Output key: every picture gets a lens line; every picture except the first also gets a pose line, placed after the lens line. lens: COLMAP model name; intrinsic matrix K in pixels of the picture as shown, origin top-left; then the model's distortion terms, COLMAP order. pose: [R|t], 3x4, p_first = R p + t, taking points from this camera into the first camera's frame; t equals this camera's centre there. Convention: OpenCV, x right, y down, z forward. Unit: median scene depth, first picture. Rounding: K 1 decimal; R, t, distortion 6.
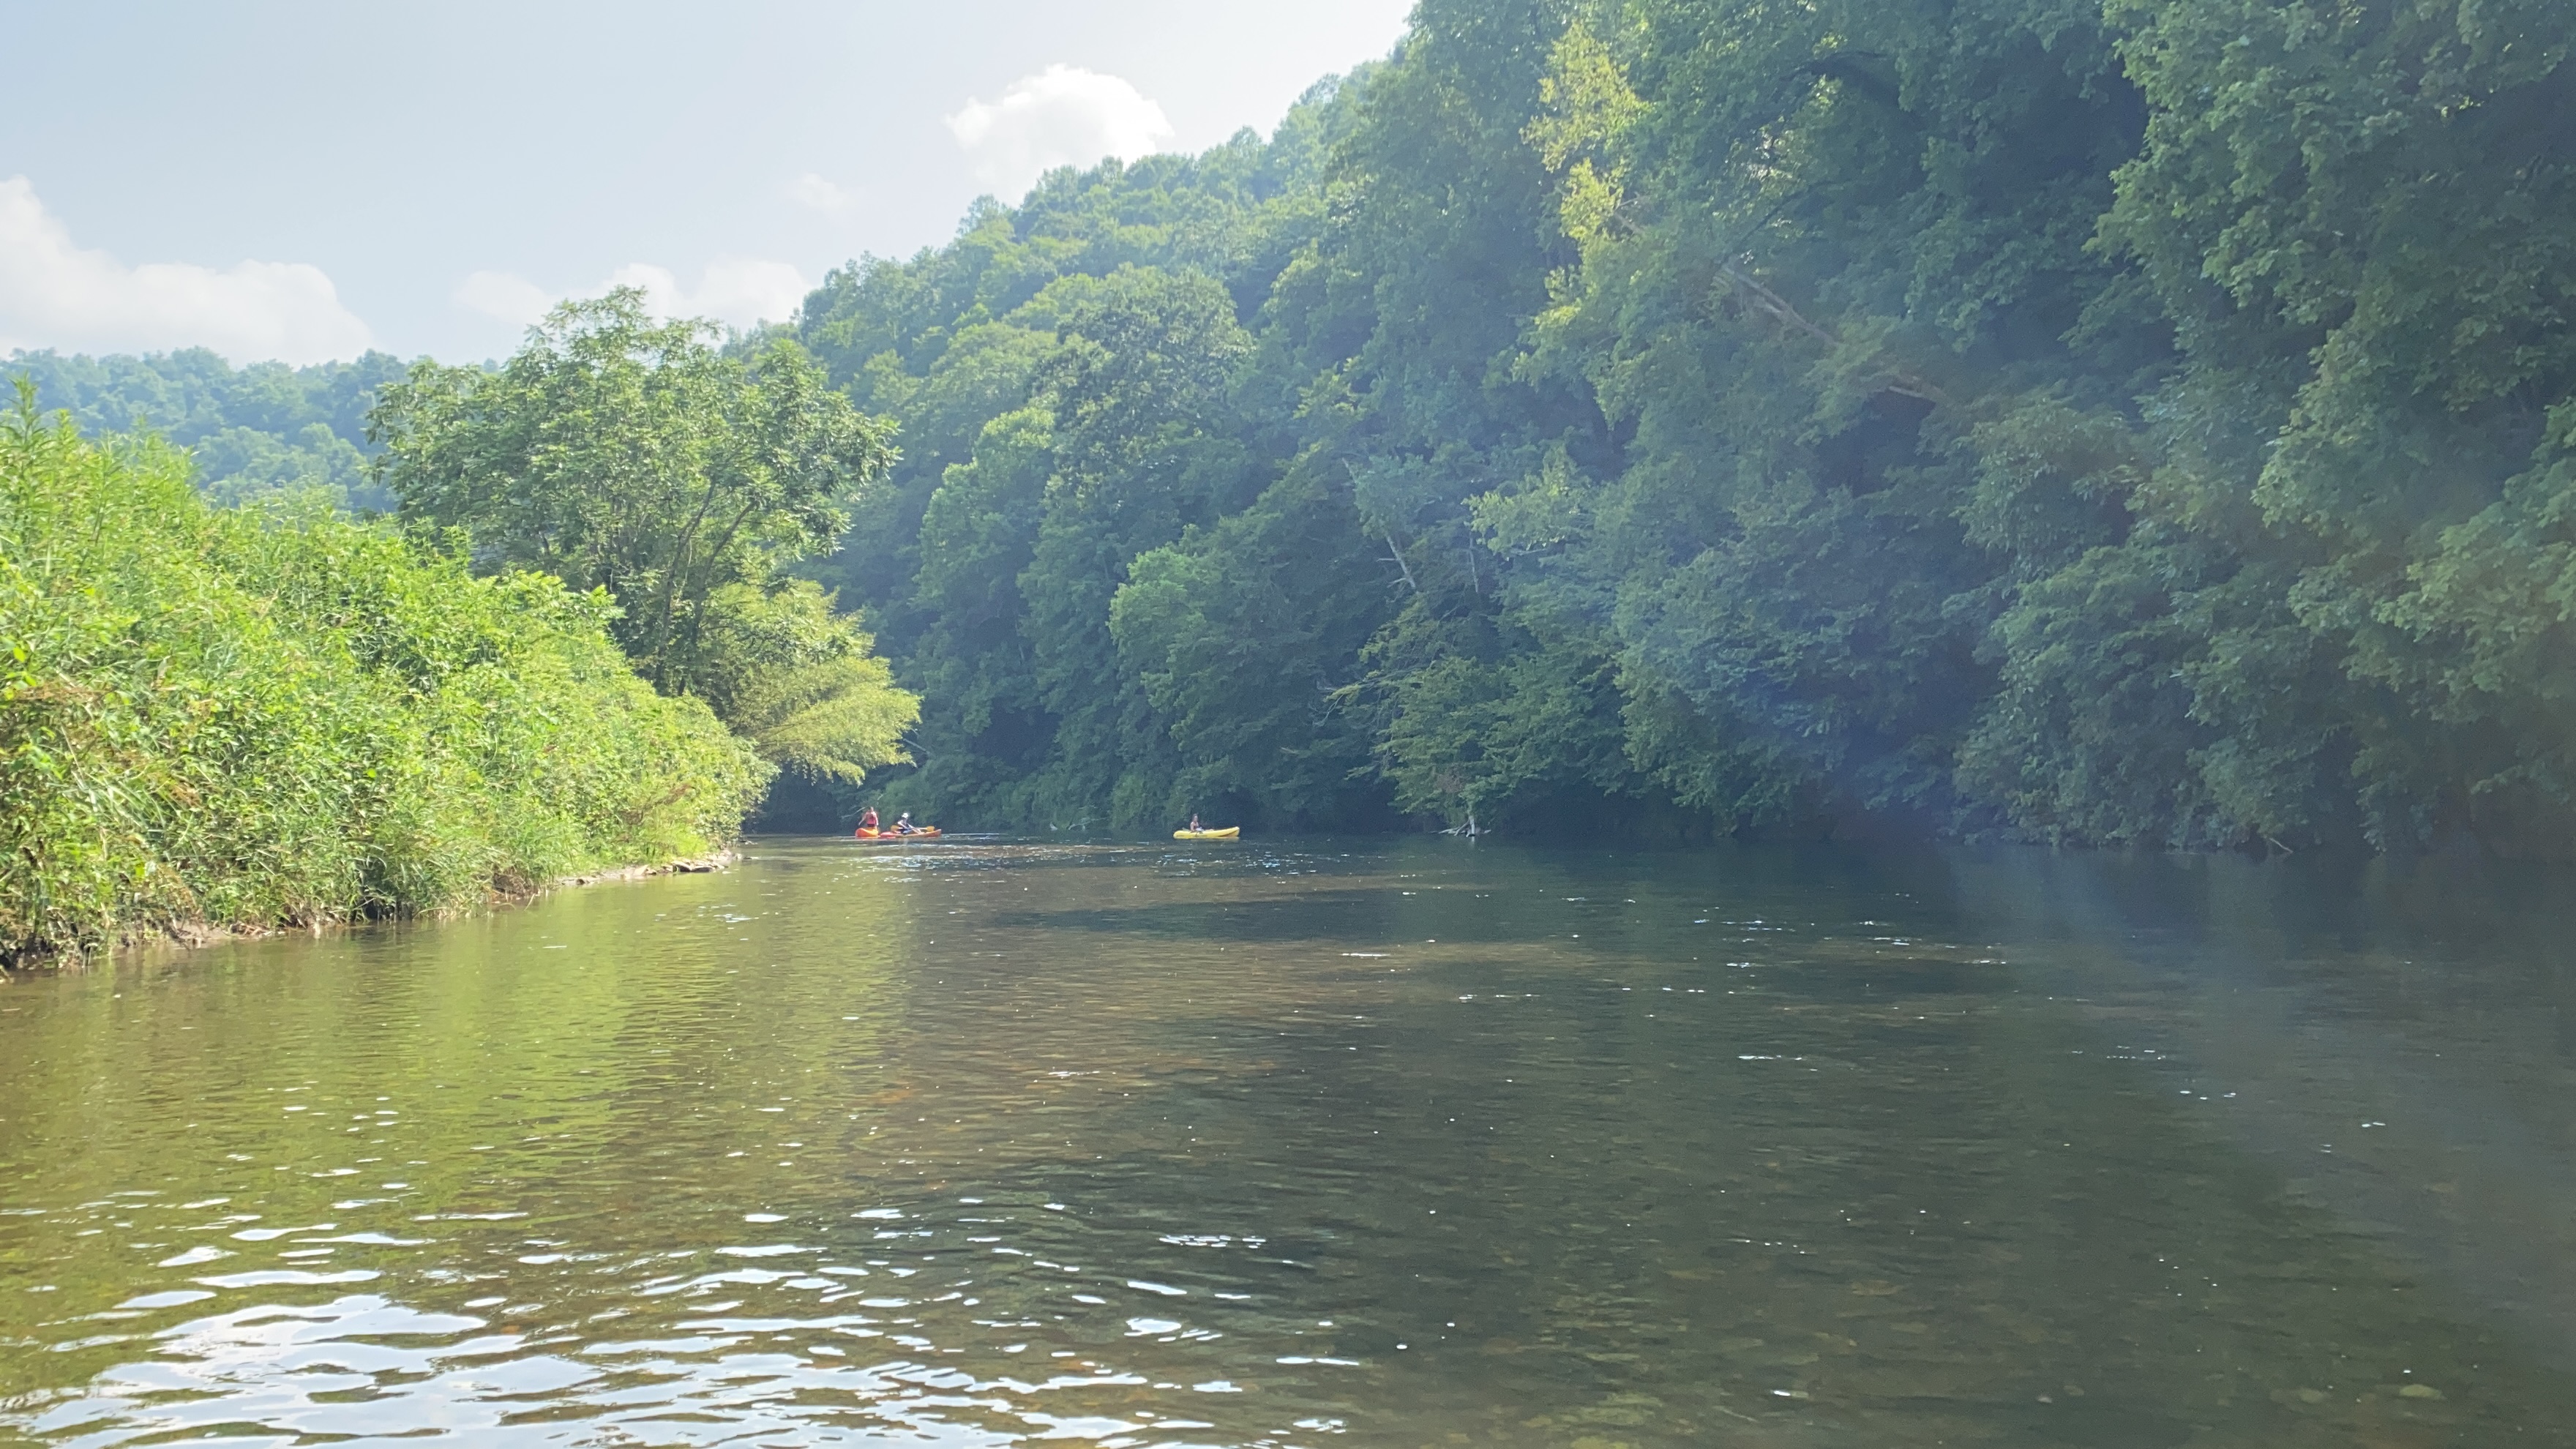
lens RADIAL K [[2302.3, 0, 1303.5], [0, 2302.3, 697.7], [0, 0, 1]] dist [0.036961, -0.020018]
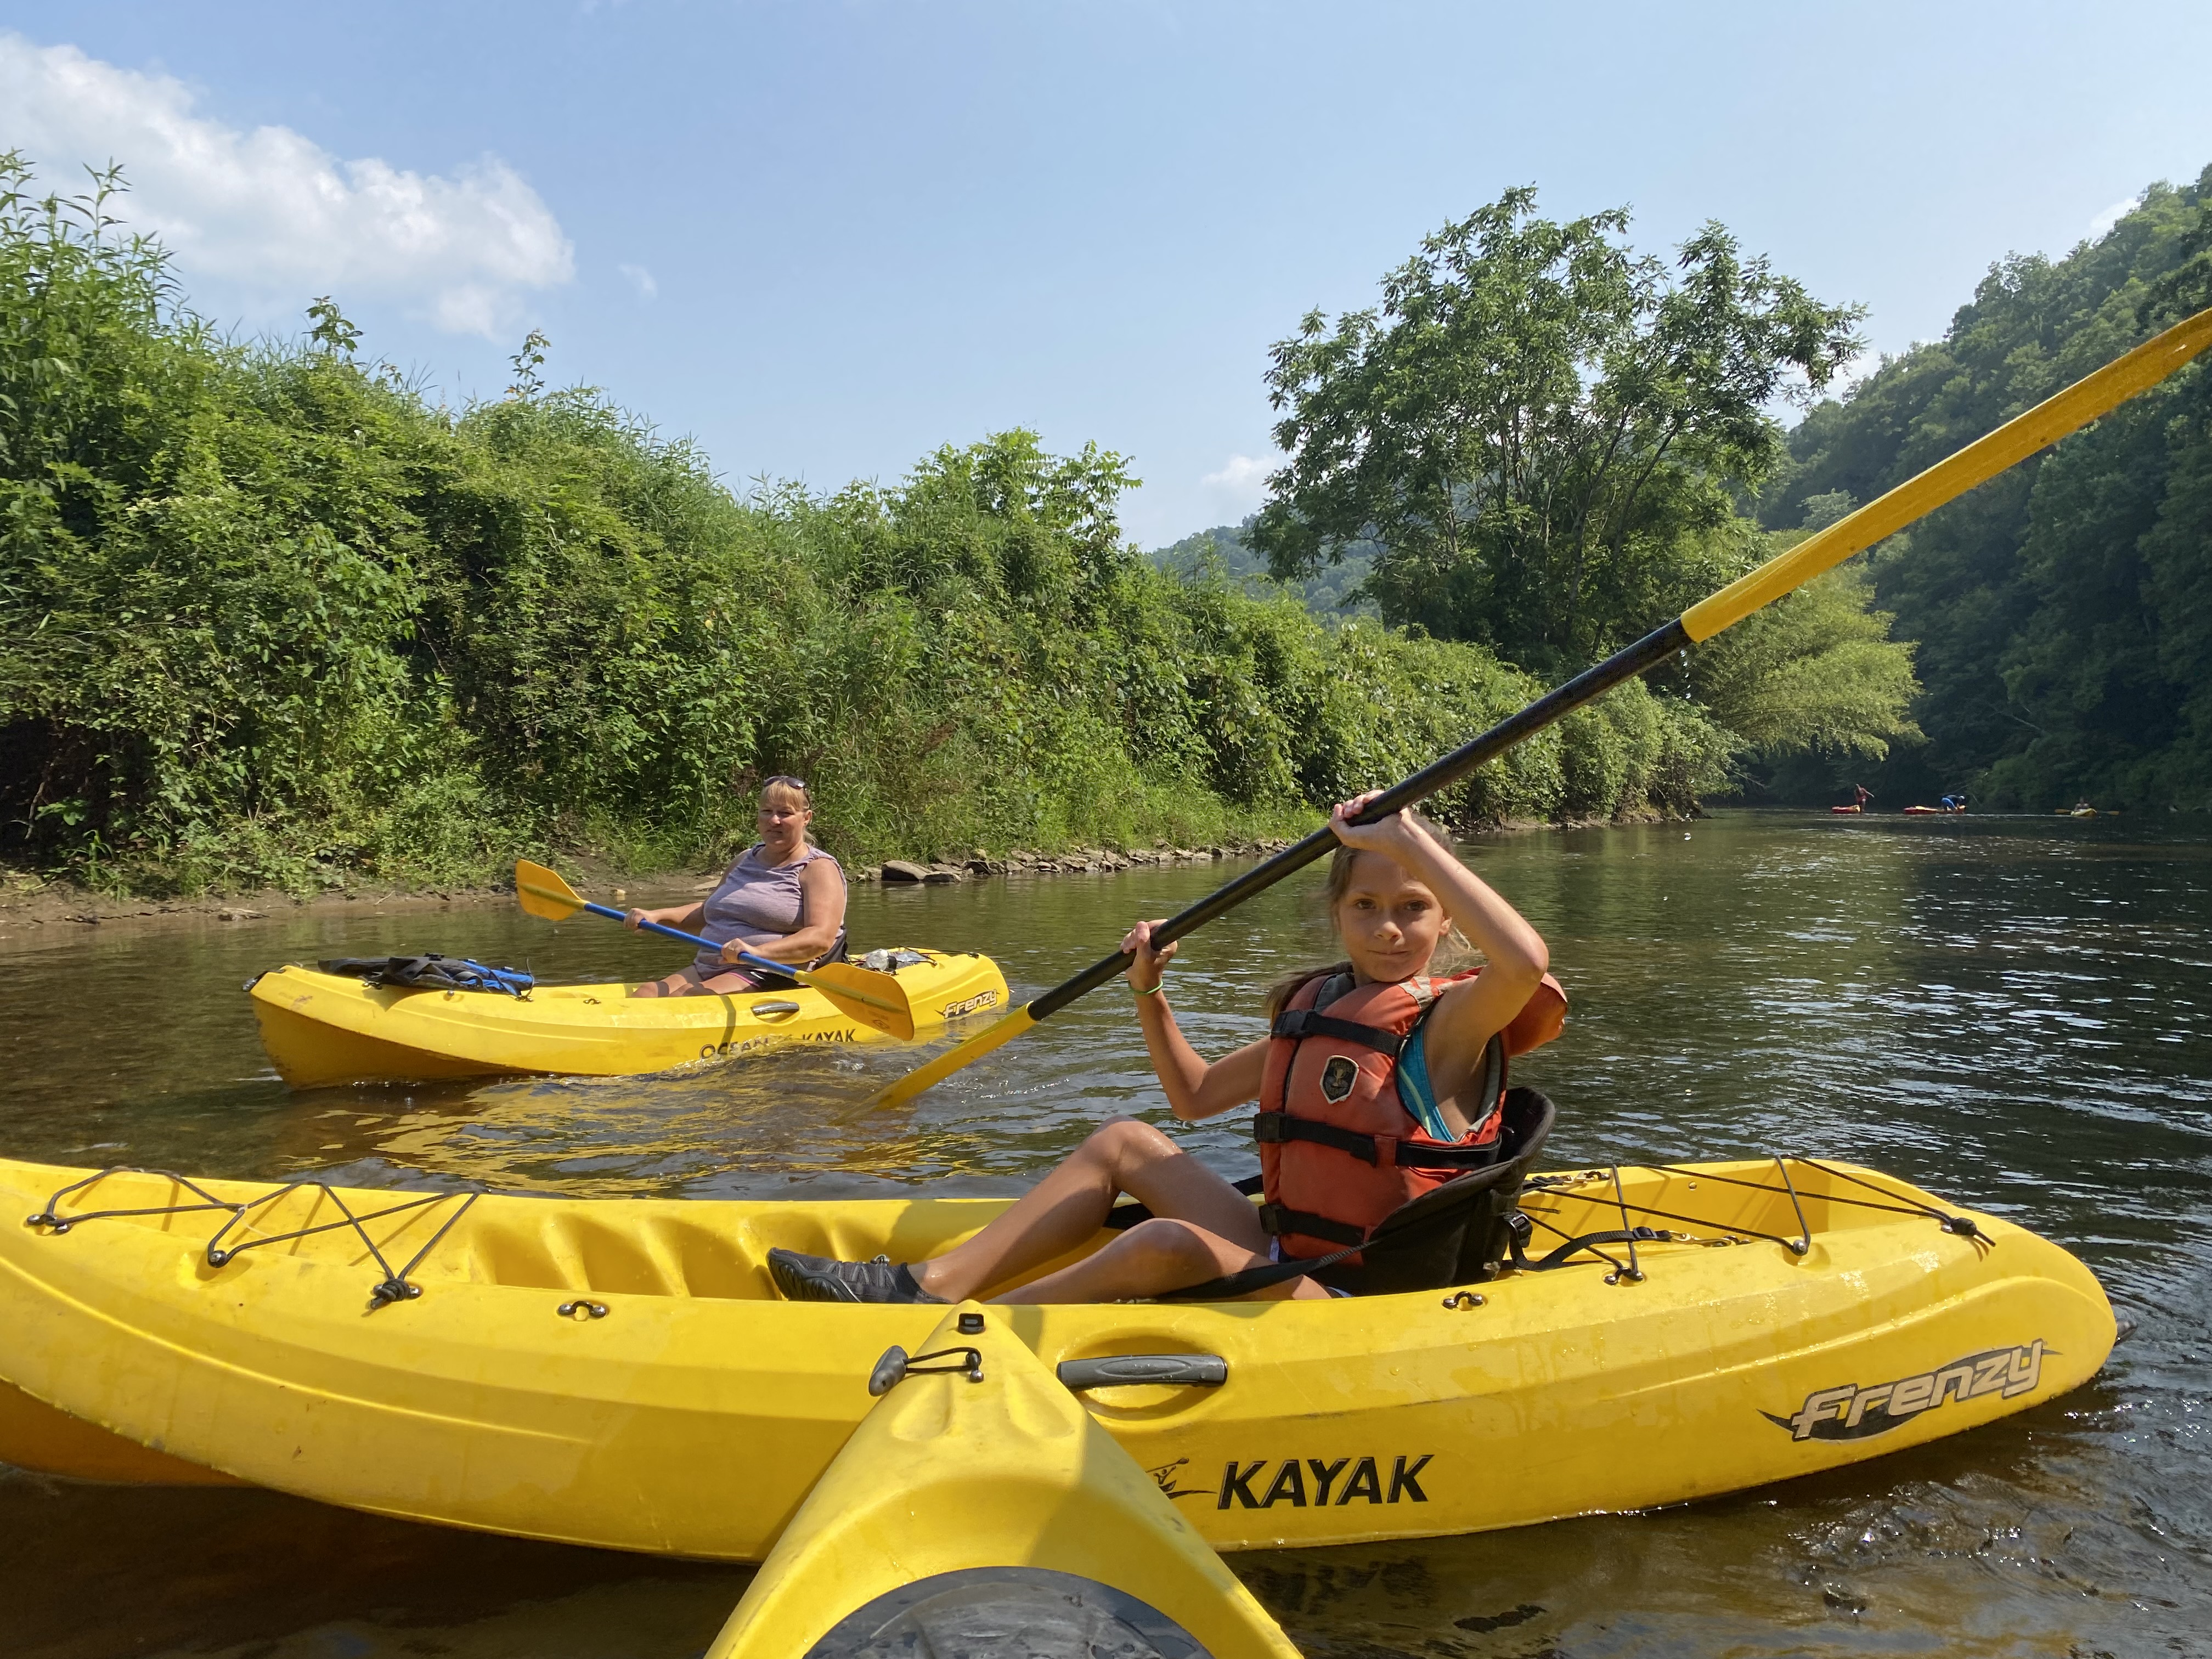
lens RADIAL K [[1676.8, 0, 1086.0], [0, 1676.8, 837.7], [0, 0, 1]] dist [0.019092, -0.012969]
pose [[0.753388, 0.034890, -0.656650, 0.011855], [0.017733, 0.997150, 0.073327, 0.018213], [0.657337, -0.066888, 0.750622, 0.366707]]
